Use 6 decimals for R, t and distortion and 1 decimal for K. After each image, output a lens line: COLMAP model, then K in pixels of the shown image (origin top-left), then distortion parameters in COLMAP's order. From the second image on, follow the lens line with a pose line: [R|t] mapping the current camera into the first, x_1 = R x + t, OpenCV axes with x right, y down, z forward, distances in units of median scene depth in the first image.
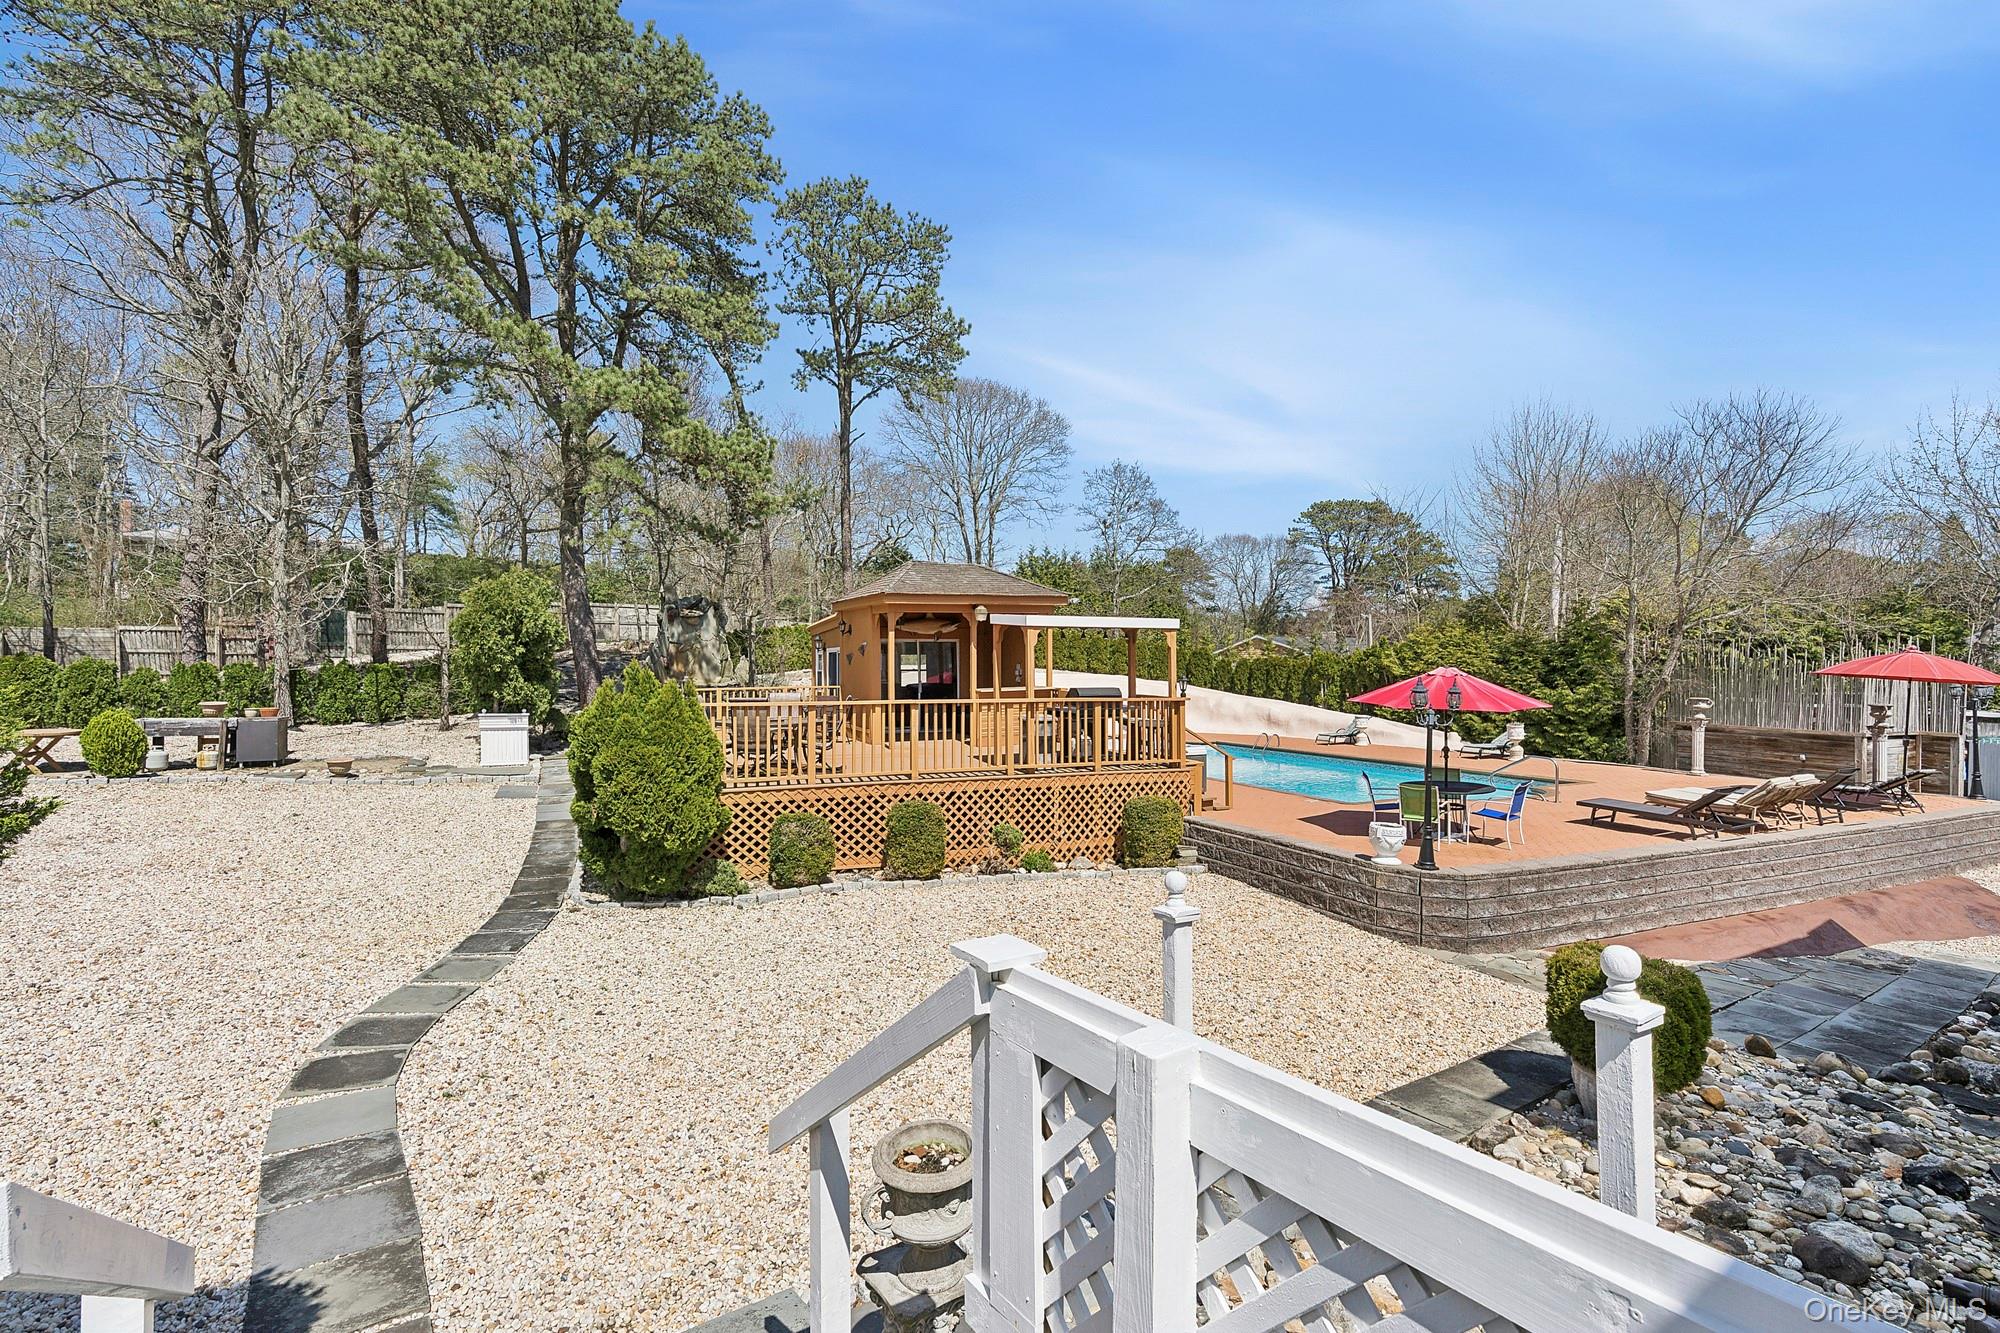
lens RADIAL K [[903.2, 0, 995.8], [0, 903.2, 668.6], [0, 0, 1]] dist [-0.002799, 0.000455]
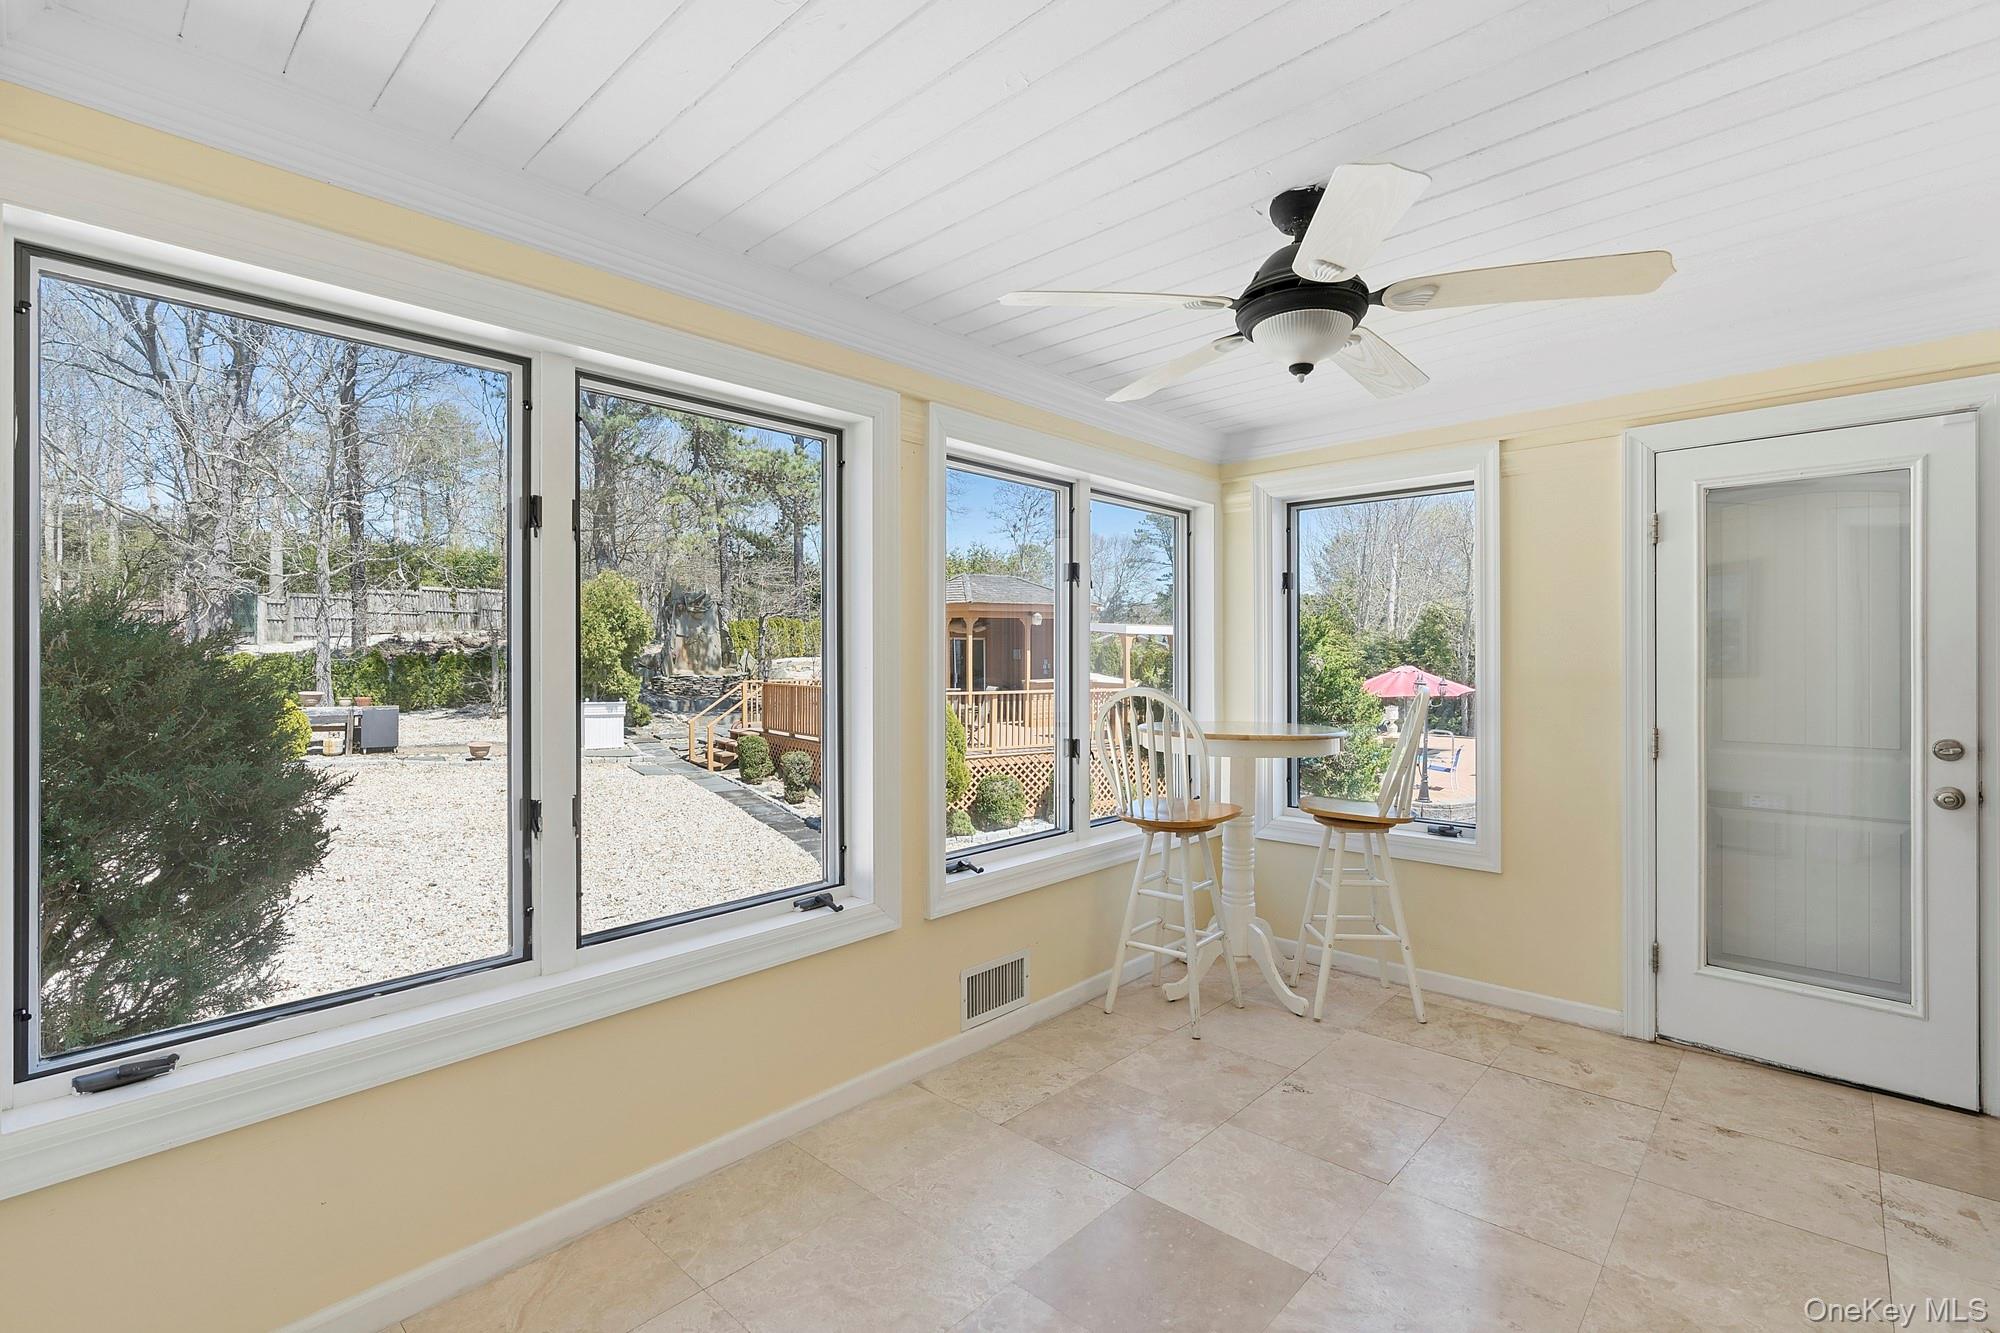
lens RADIAL K [[903.2, 0, 1004.1], [0, 903.2, 666.1], [0, 0, 1]] dist [-0.002799, 0.000455]
pose [[0.980067, 0.004438, 0.198617, -0.286172], [-0.006447, 0.999934, 0.009469, -0.008049], [-0.198562, -0.010561, 0.980031, -0.186664]]
